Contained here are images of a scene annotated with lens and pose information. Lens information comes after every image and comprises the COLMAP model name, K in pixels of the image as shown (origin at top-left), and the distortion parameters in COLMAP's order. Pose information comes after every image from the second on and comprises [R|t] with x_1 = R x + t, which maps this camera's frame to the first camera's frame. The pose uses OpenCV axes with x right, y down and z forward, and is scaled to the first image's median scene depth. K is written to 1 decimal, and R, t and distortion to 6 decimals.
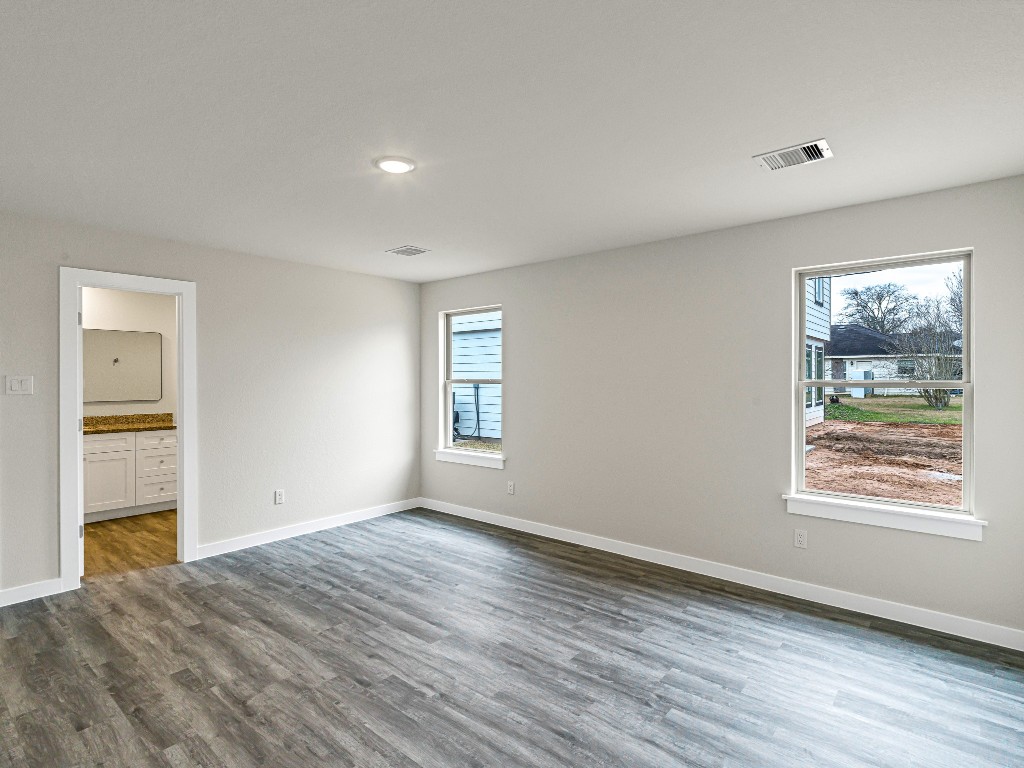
lens RADIAL K [[517.9, 0, 519.7], [0, 517.9, 383.0], [0, 0, 1]] dist [0.003682, -0.000838]
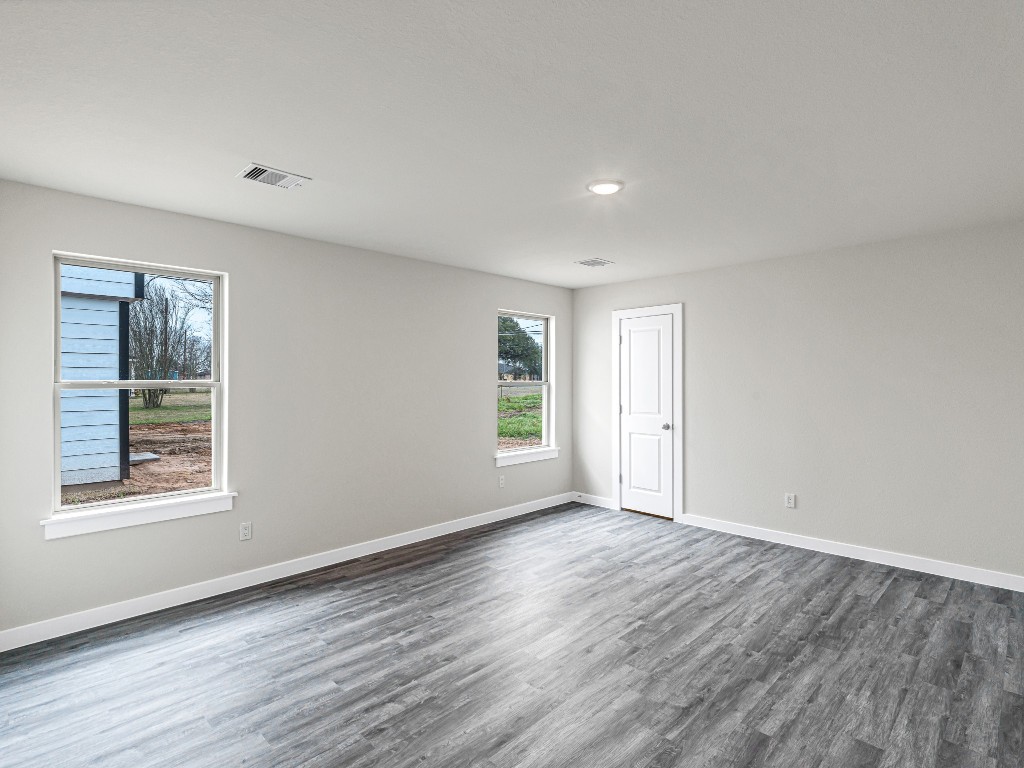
lens RADIAL K [[517.9, 0, 512.3], [0, 517.9, 381.9], [0, 0, 1]] dist [0.003682, -0.000838]
pose [[0.102087, -0.001962, 0.994774, -0.988200], [0.010487, 0.999945, 0.000896, -0.003869], [-0.994720, 0.010341, 0.102102, 0.782416]]
